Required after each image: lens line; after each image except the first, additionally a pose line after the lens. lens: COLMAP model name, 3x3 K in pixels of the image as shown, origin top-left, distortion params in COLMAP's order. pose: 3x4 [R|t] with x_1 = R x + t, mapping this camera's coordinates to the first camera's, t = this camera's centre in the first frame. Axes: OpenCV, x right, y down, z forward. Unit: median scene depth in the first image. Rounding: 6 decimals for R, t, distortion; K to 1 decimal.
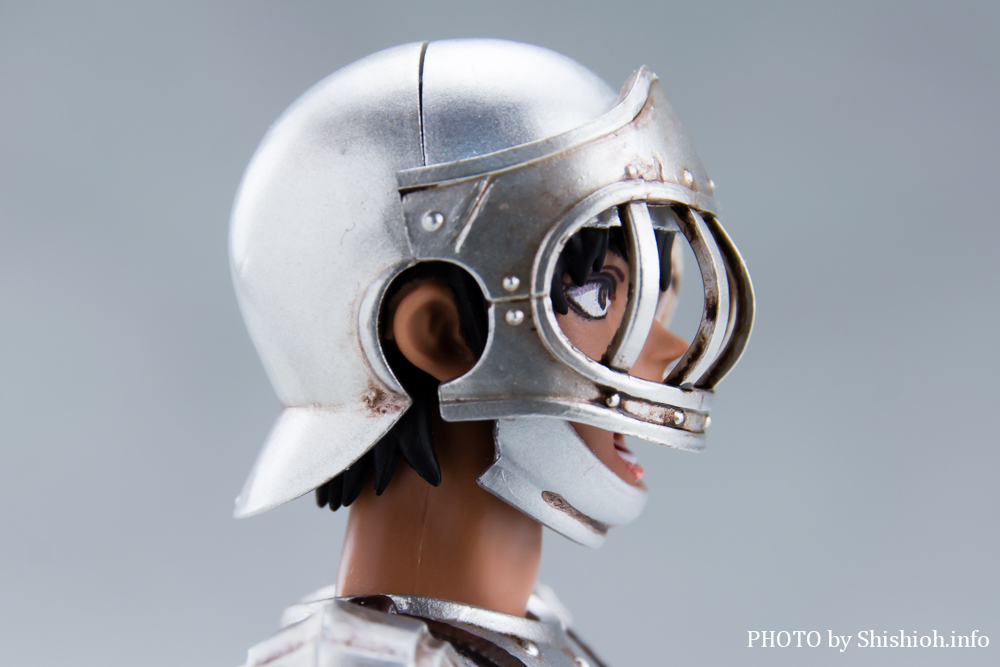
lens RADIAL K [[2685.0, 0, 502.1], [0, 2685.0, 332.9], [0, 0, 1]] dist [-0.395102, 0.000000]
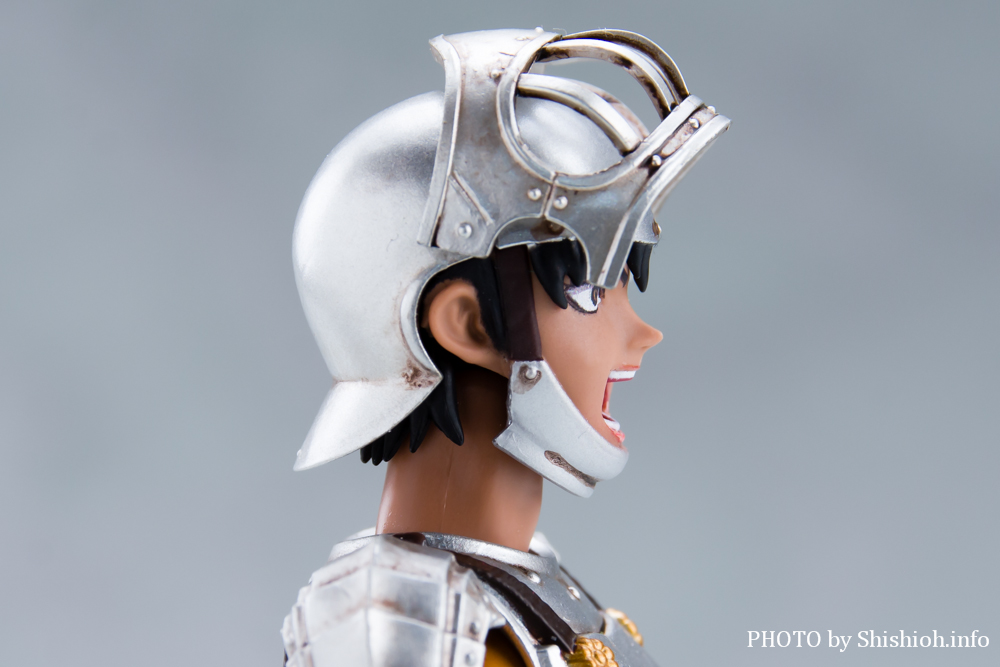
lens RADIAL K [[2685.0, 0, 498.3], [0, 2685.0, 334.0], [0, 0, 1]] dist [-0.395102, 0.000000]
pose [[0.999676, 0.009970, 0.023402, -0.036711], [-0.010021, 0.999948, 0.002082, 0.002367], [-0.023380, -0.002315, 0.999724, -0.249246]]
